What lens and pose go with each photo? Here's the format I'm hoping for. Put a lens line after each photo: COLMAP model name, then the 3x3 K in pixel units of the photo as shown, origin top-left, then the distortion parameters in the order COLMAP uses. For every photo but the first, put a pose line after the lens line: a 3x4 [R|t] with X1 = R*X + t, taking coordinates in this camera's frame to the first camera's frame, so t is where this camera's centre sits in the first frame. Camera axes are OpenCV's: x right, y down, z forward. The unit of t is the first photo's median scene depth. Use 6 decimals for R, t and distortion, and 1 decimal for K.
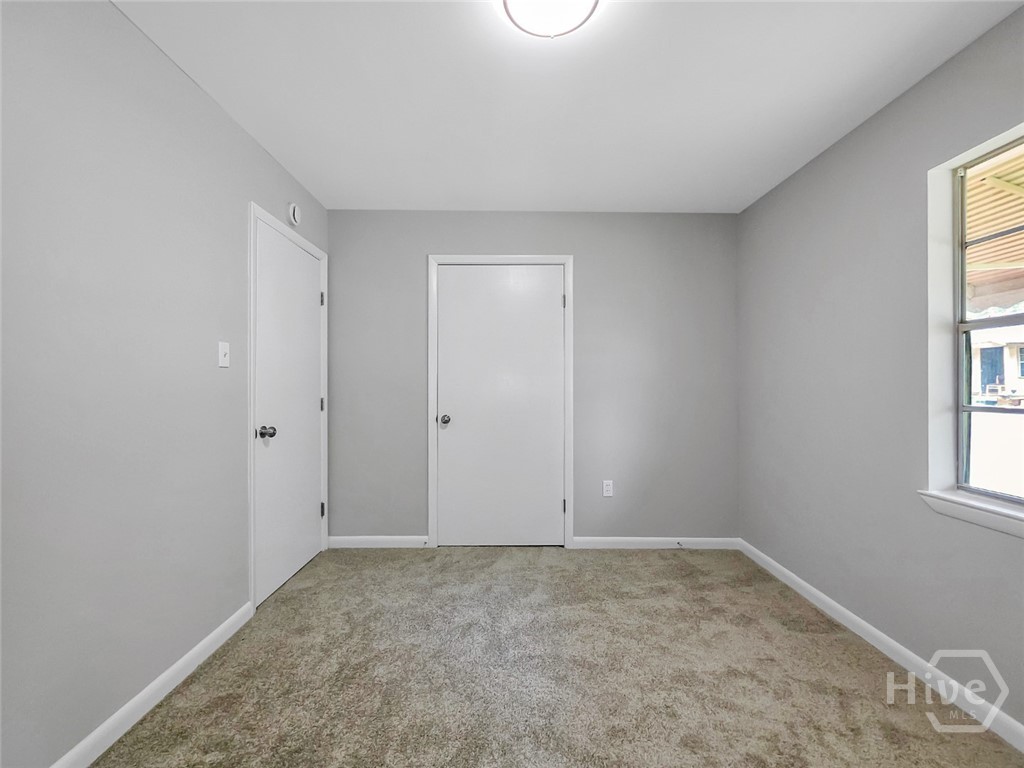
lens RADIAL K [[437.2, 0, 506.8], [0, 437.2, 387.3], [0, 0, 1]] dist [-0.006417, 0.000298]
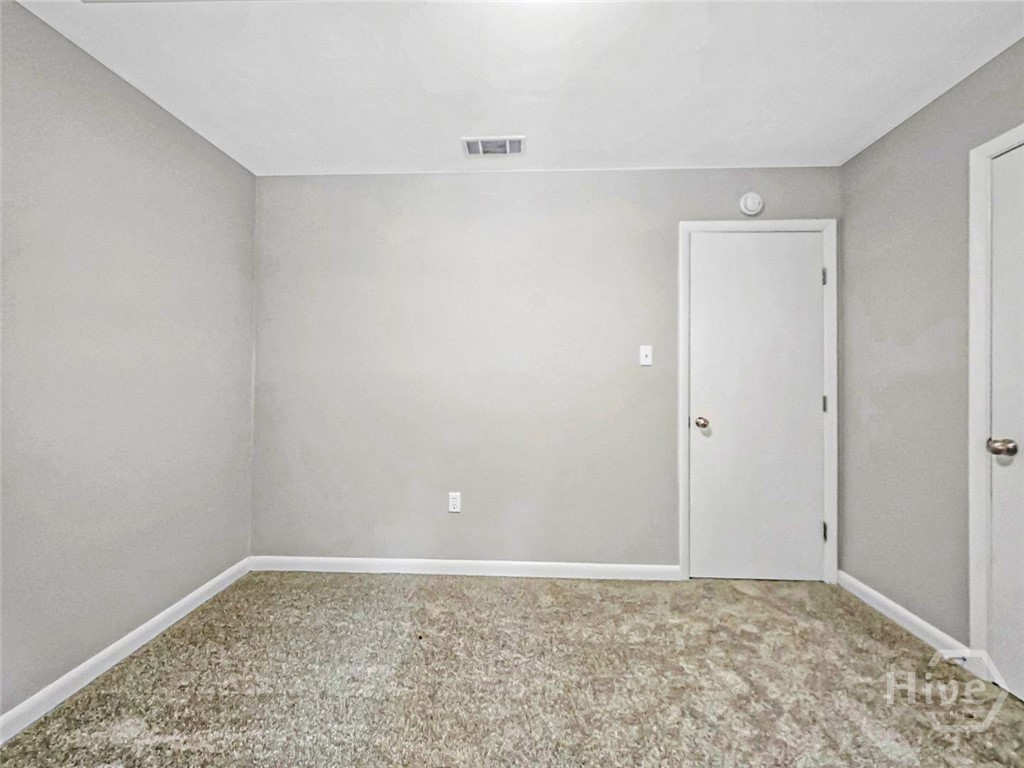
lens RADIAL K [[437.2, 0, 515.1], [0, 437.2, 376.2], [0, 0, 1]] dist [-0.006417, 0.000298]
pose [[-0.082037, -0.009371, -0.996585, 0.629928], [-0.014519, 0.999861, -0.008207, 0.002649], [0.996524, 0.013796, -0.082161, 0.677708]]
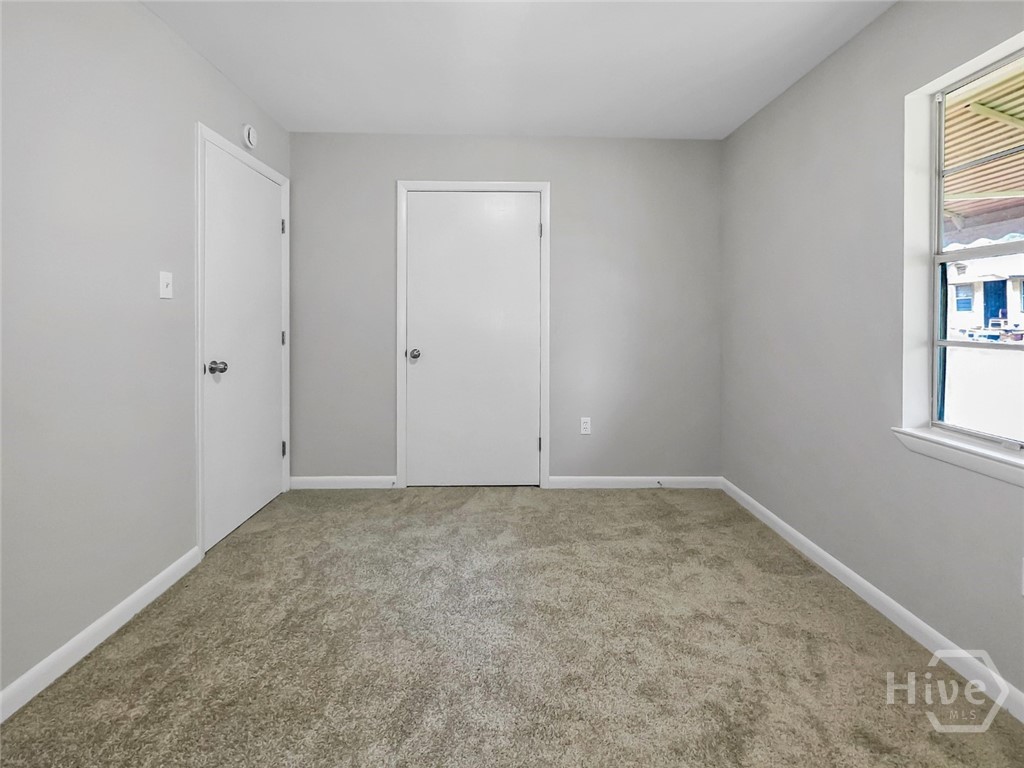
lens RADIAL K [[456.0, 0, 509.4], [0, 456.0, 322.0], [0, 0, 1]] dist [-0.007979, 0.001314]
pose [[0.999852, 0.001235, 0.017136, 0.072060], [-0.001278, 0.999996, 0.002508, 0.002138], [-0.017133, -0.002530, 0.999850, 0.005273]]
